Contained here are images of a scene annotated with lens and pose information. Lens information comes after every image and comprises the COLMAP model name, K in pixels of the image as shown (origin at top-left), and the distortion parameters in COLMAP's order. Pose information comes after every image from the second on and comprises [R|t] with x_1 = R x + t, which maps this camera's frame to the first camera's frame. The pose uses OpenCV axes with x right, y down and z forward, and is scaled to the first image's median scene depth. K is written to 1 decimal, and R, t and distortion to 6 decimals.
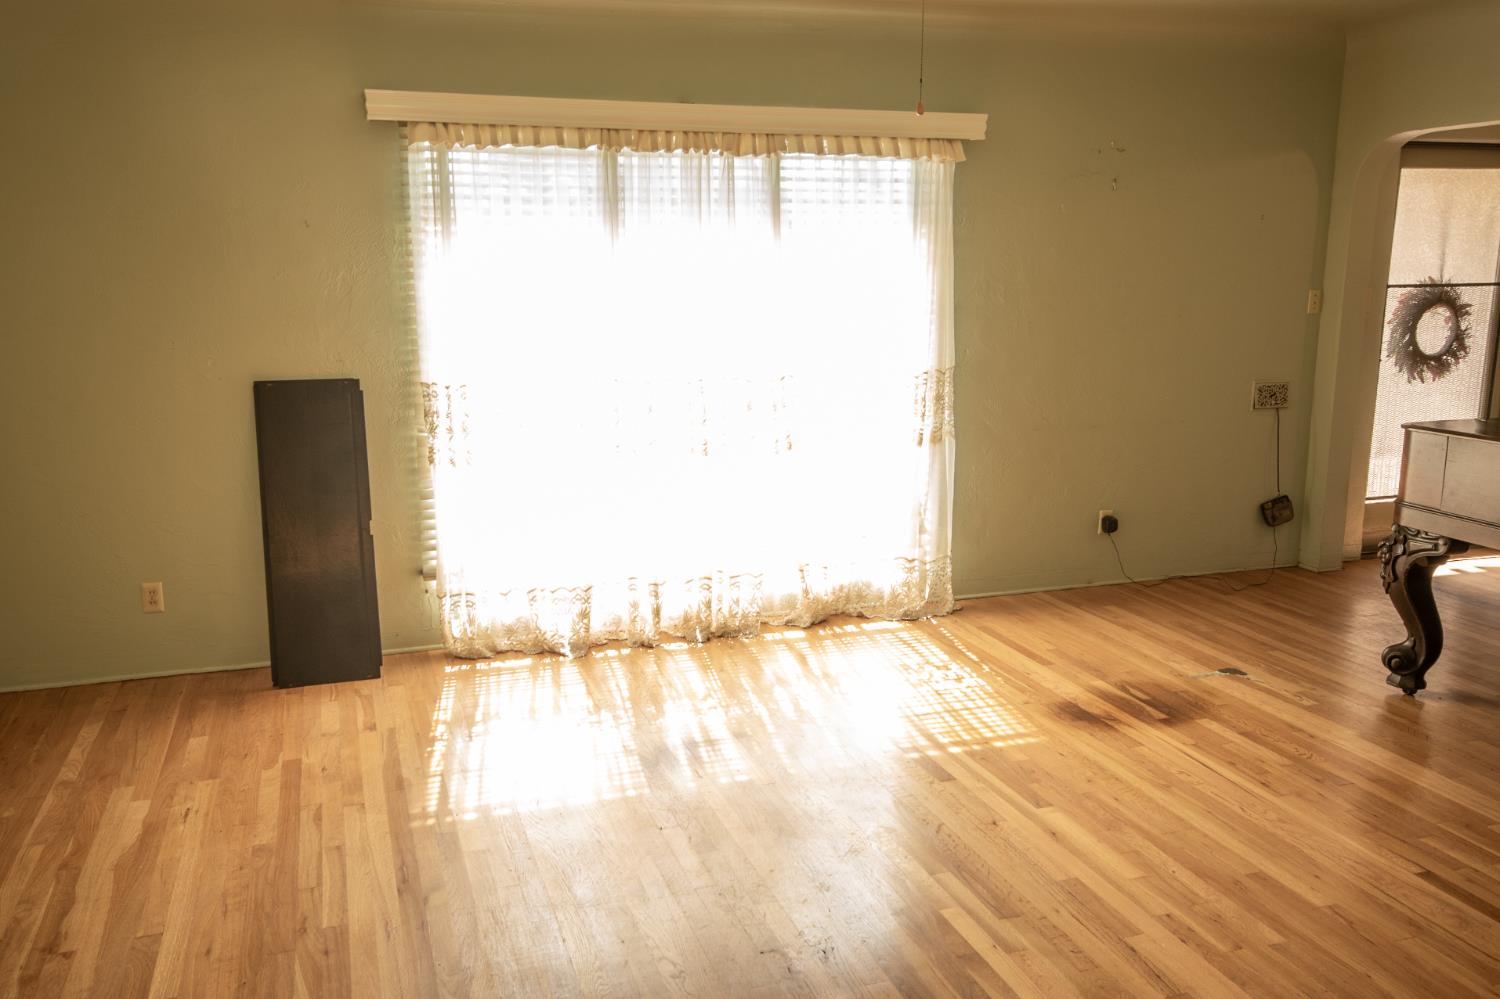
lens RADIAL K [[1244.2, 0, 750.0], [0, 1244.2, 499.5], [0, 0, 1]] dist [-0.001502, 0.052090]
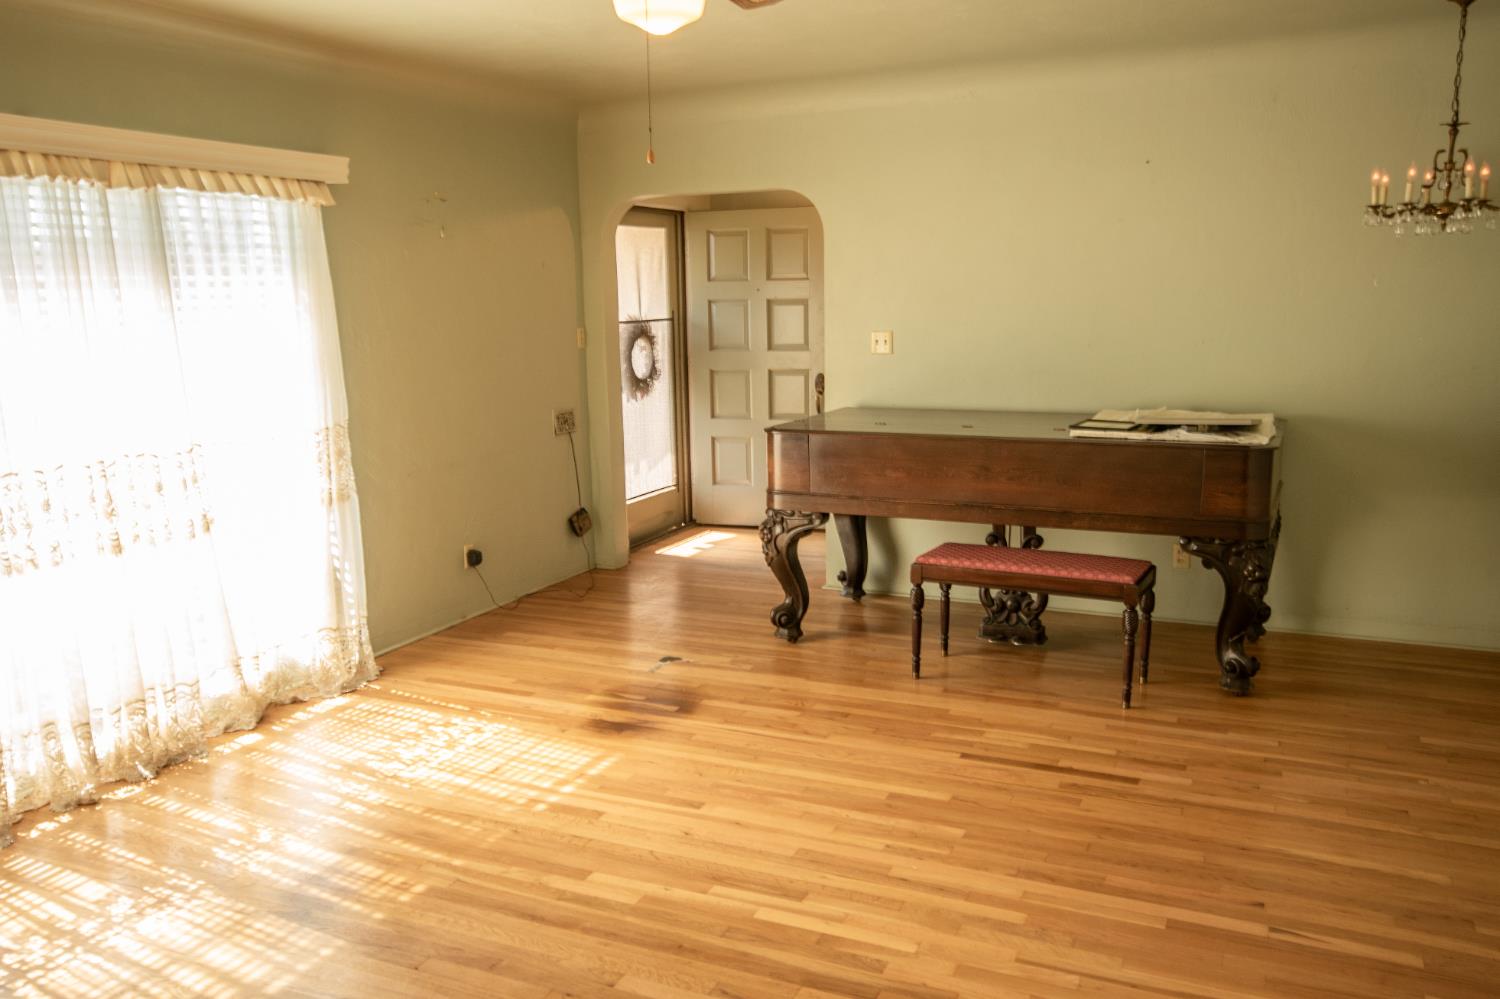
lens RADIAL K [[1202.8, 0, 750.0], [0, 1202.8, 499.5], [0, 0, 1]] dist [0.002737, 0.014585]
pose [[0.688109, -0.136551, 0.712643, -0.306521], [0.158818, 0.986662, 0.035706, -0.031851], [-0.708014, 0.088610, 0.700617, 0.150835]]
